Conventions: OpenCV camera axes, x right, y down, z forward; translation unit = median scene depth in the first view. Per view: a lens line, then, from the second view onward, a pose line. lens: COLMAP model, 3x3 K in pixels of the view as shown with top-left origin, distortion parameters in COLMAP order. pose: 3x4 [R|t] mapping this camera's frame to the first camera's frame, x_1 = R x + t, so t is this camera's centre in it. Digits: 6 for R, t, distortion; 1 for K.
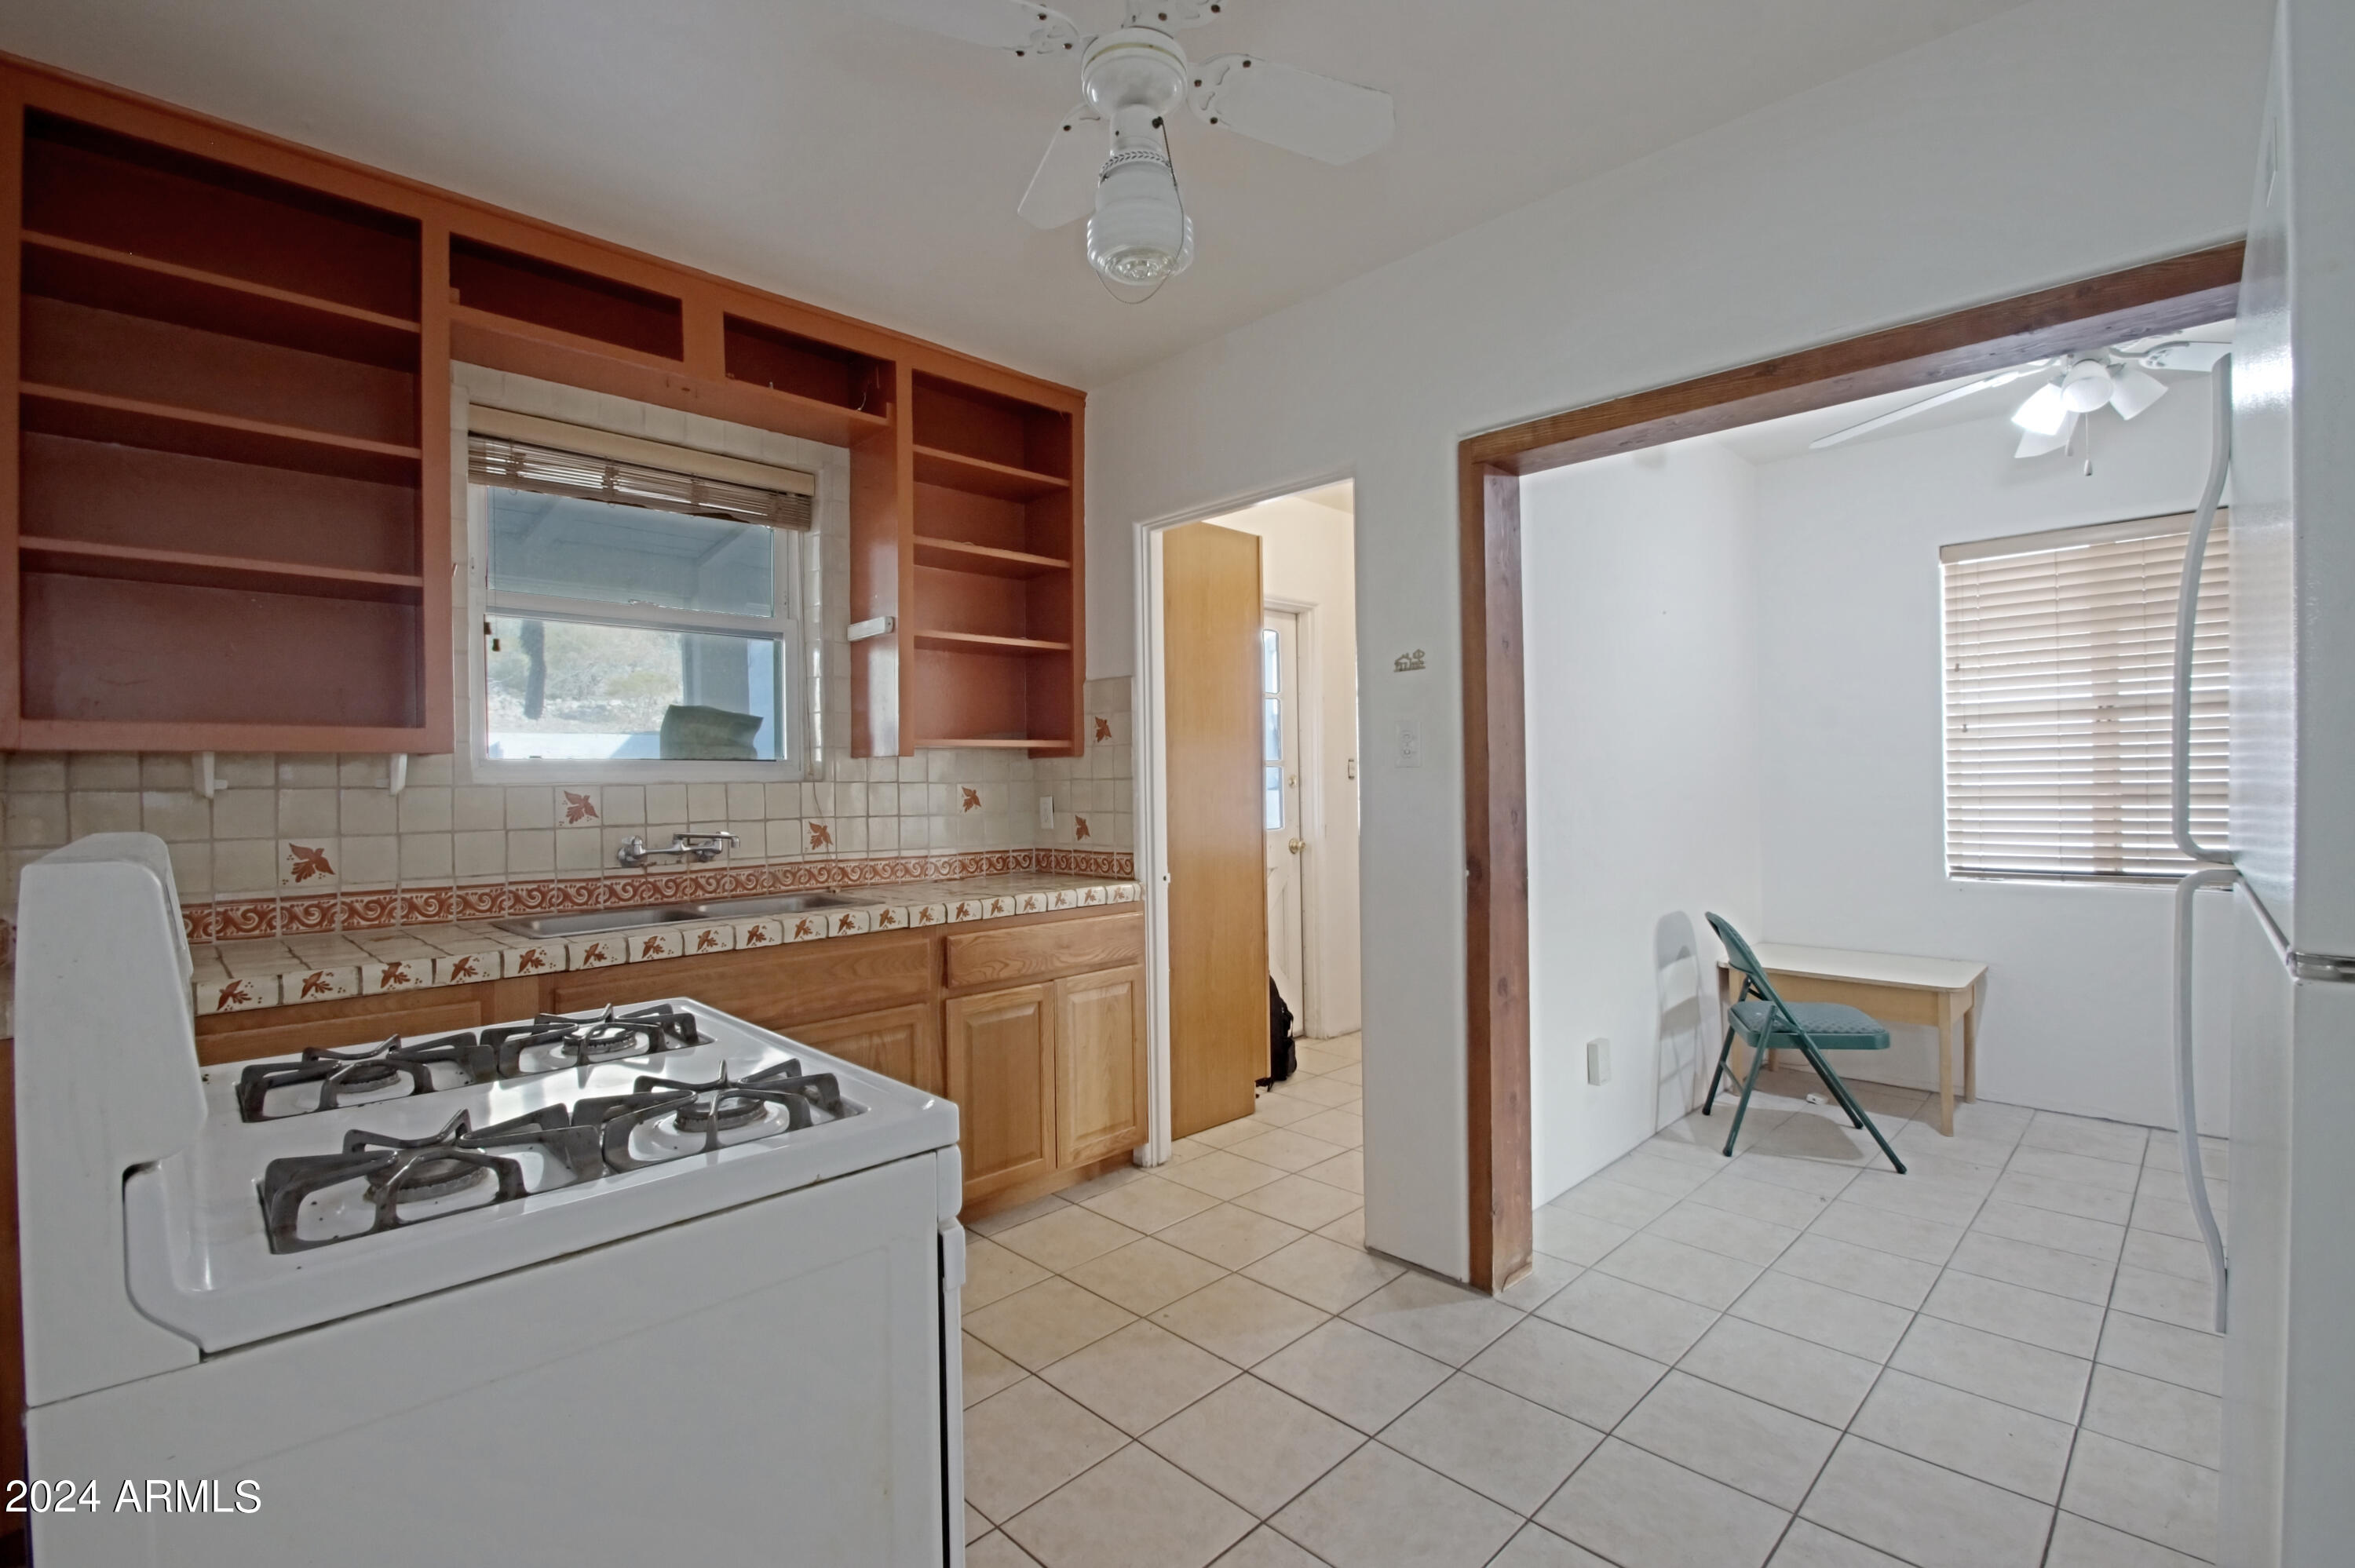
lens RADIAL K [[1057.0, 0, 1174.7], [0, 1057.0, 781.1], [0, 0, 1]] dist [0.020821, -0.019946]
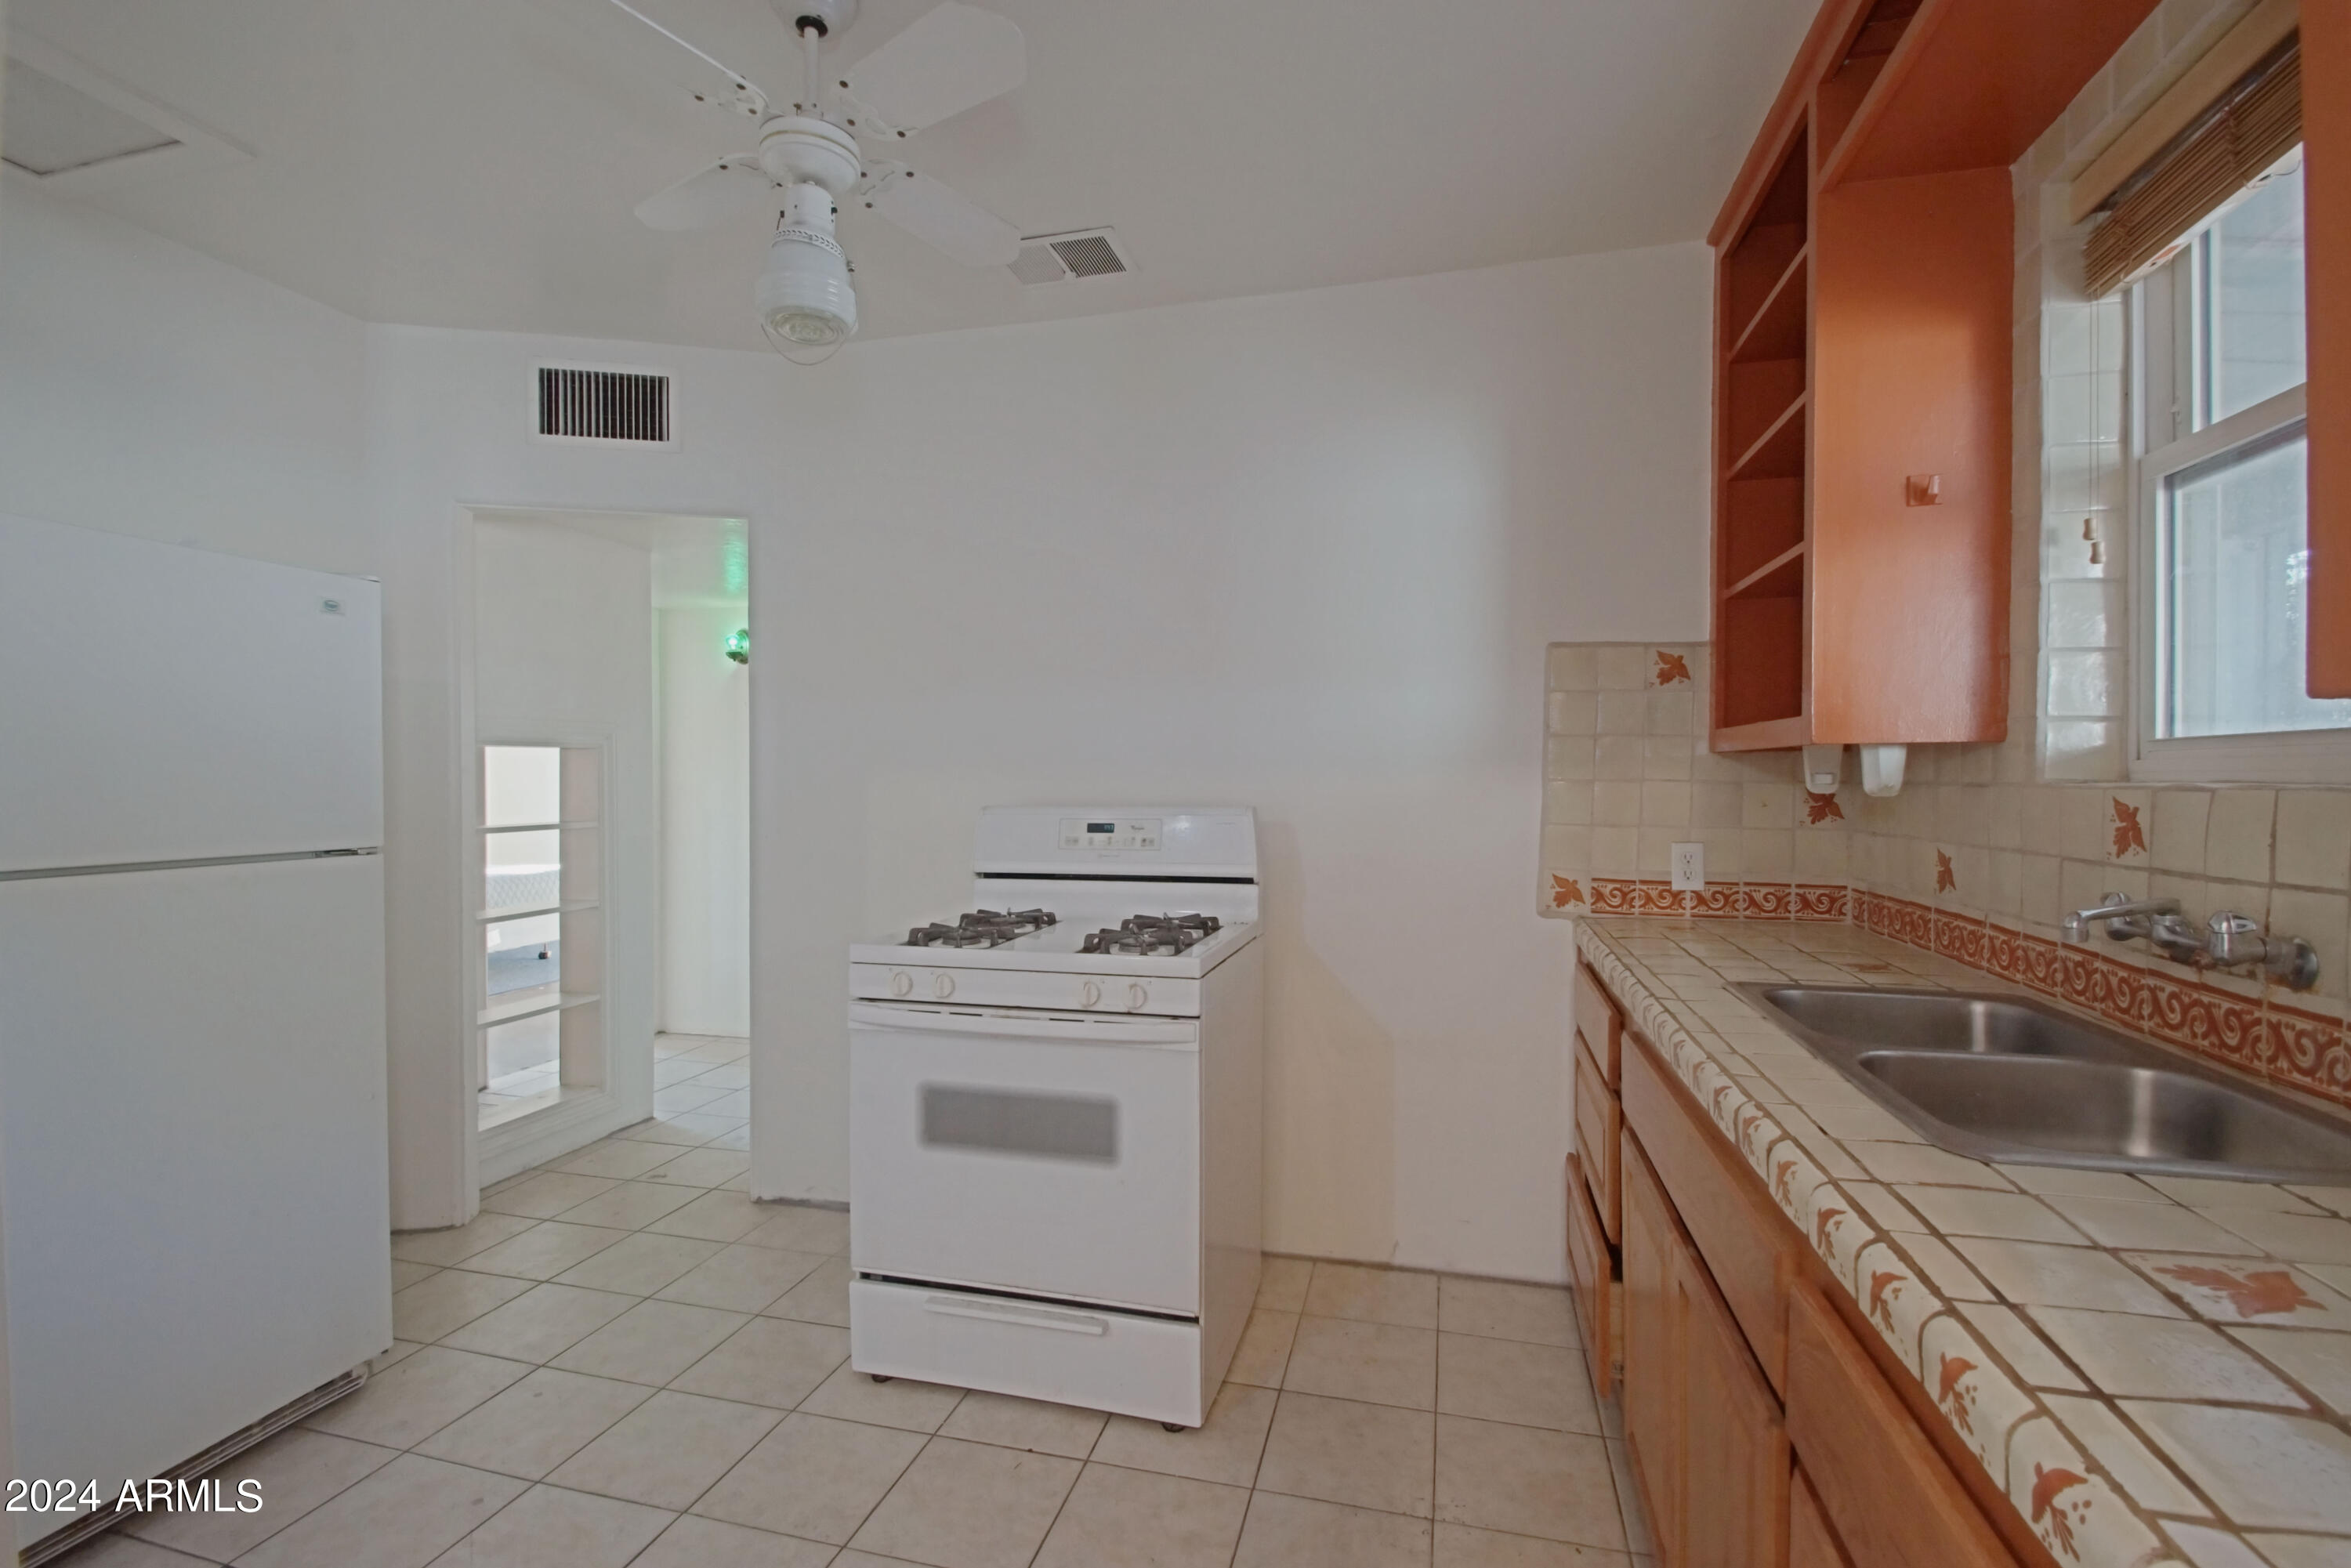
lens RADIAL K [[1049.1, 0, 1168.1], [0, 1049.1, 791.2], [0, 0, 1]] dist [0.018298, -0.018991]
pose [[-0.862690, 0.024008, -0.505162, 0.107387], [0.015539, 0.999659, 0.020973, -0.011356], [0.505494, 0.010244, -0.862770, 1.131488]]
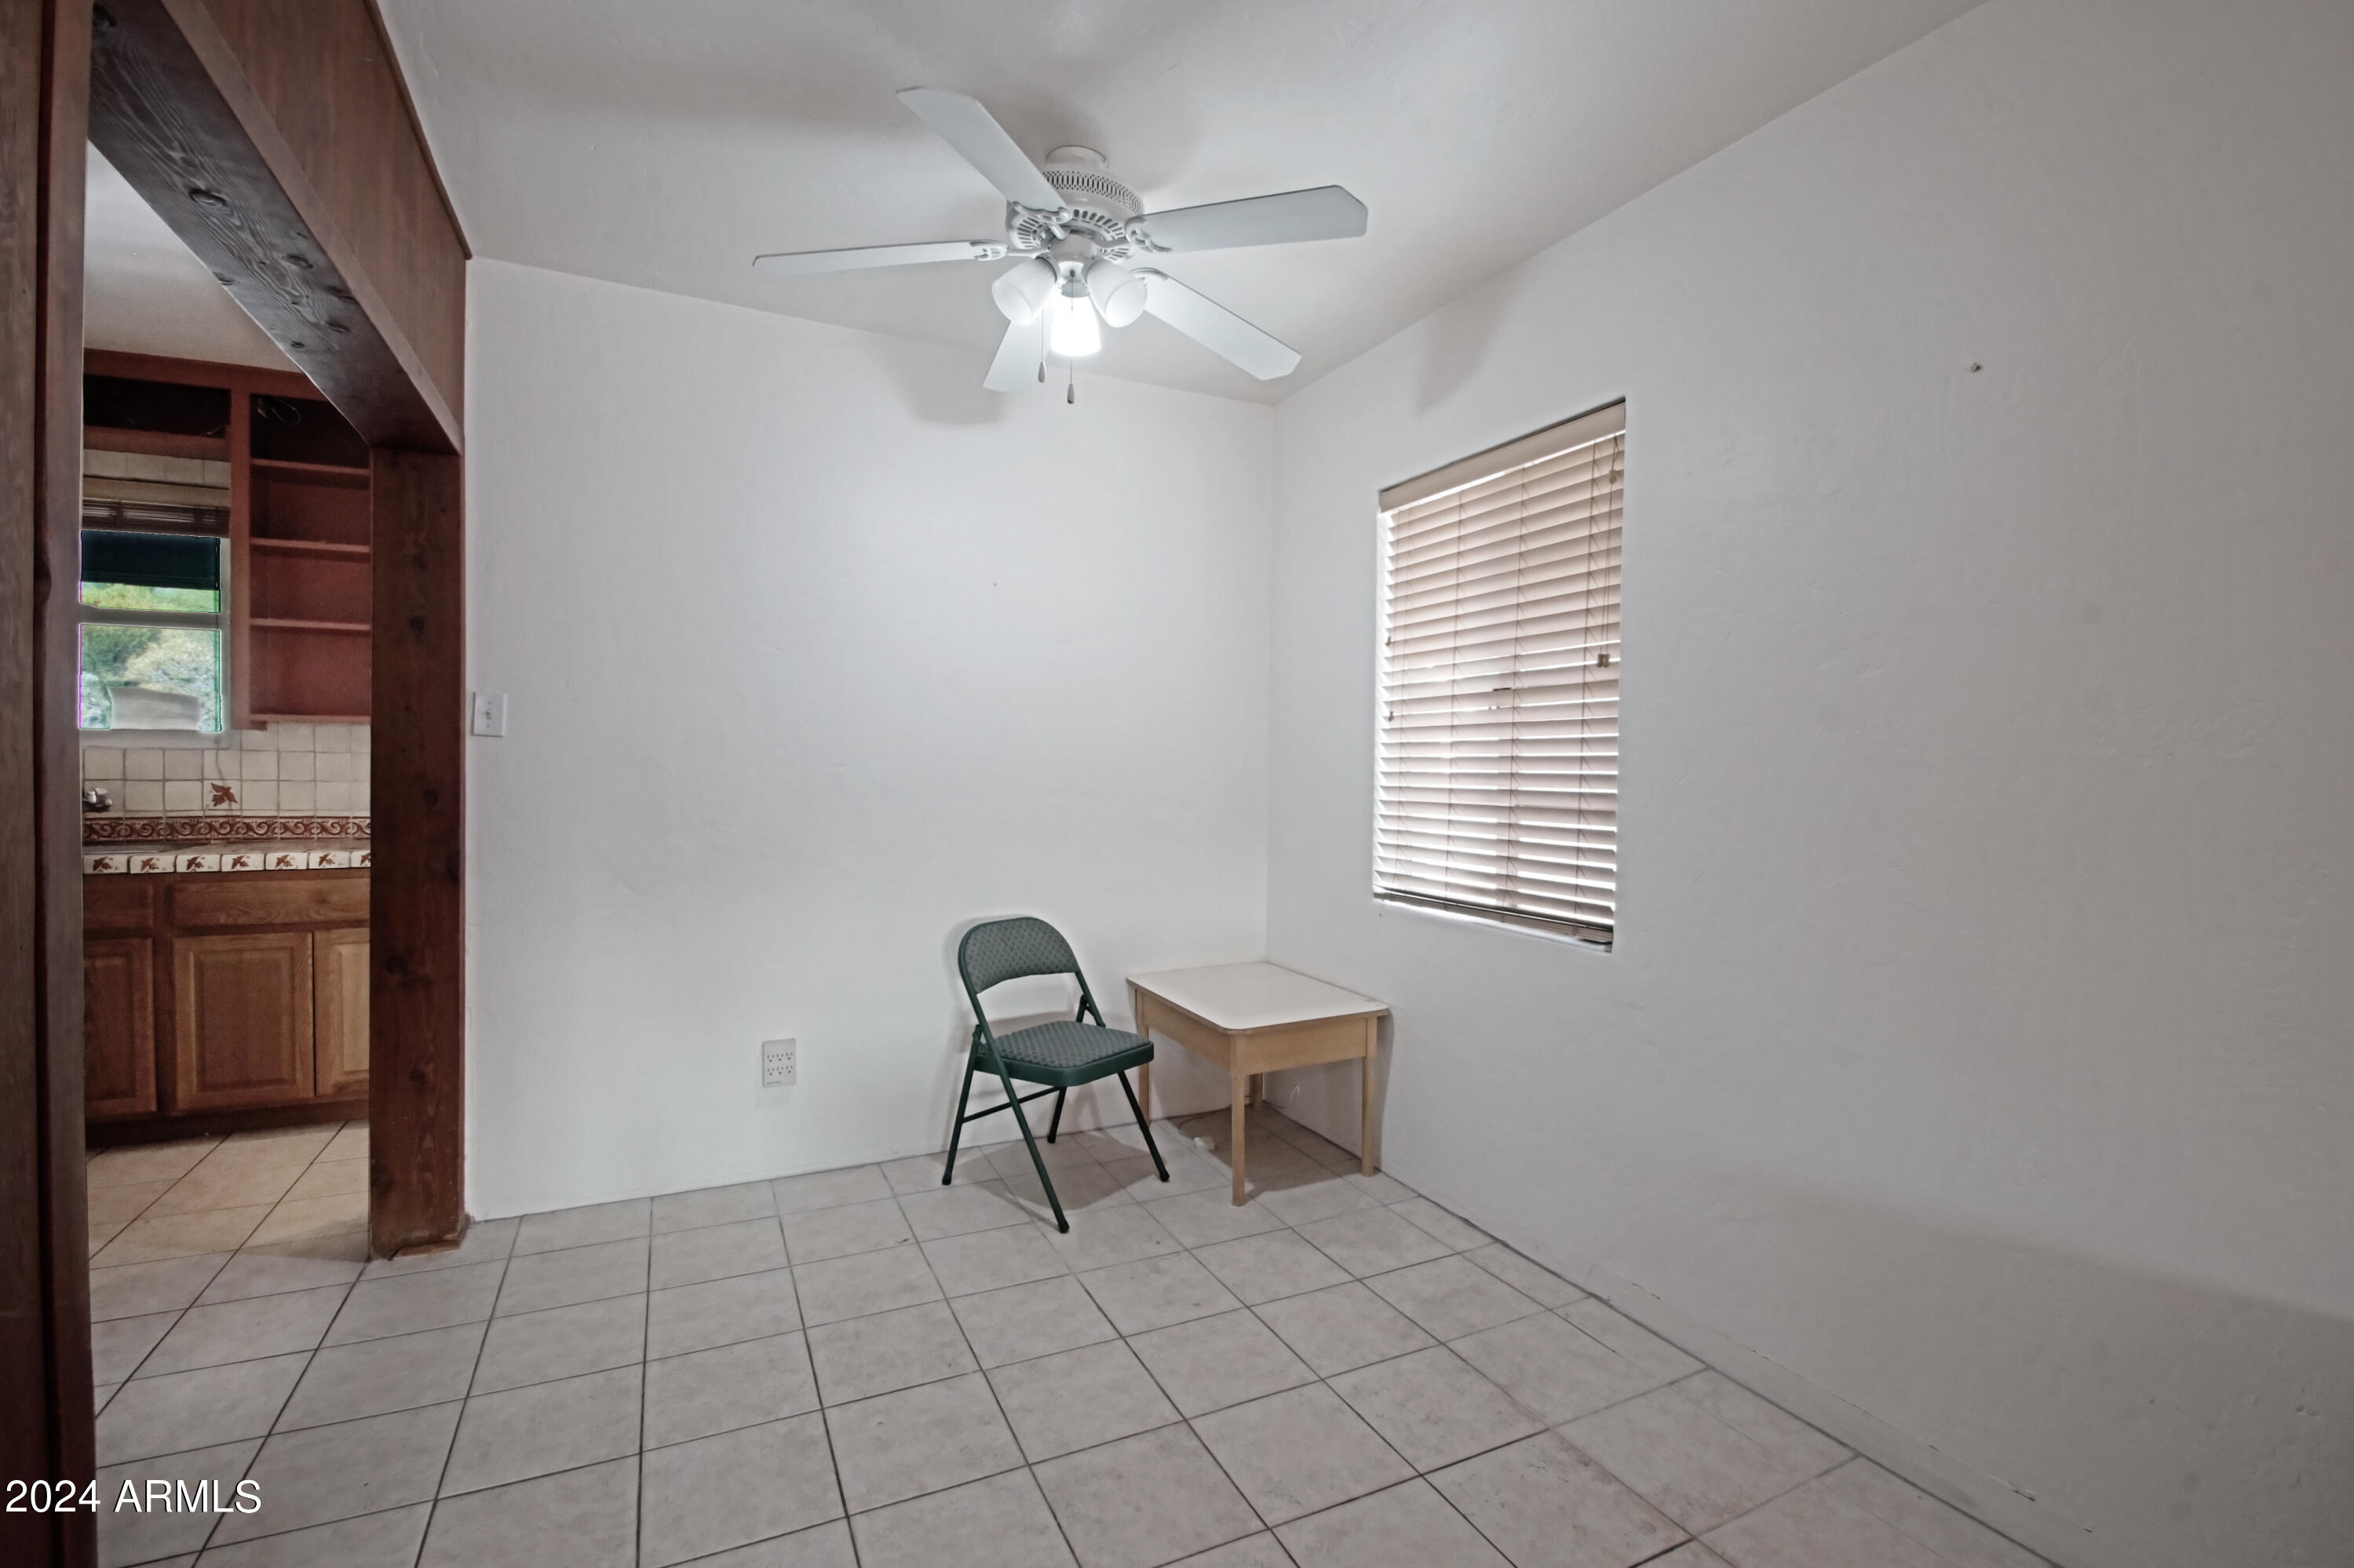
lens RADIAL K [[1056.6, 0, 1174.2], [0, 1056.6, 781.1], [0, 0, 1]] dist [0.020821, -0.019946]
pose [[0.942048, 0.031910, -0.333956, 1.172143], [-0.024189, 0.999336, 0.027256, -0.024765], [0.334604, -0.017598, 0.942194, 0.255181]]
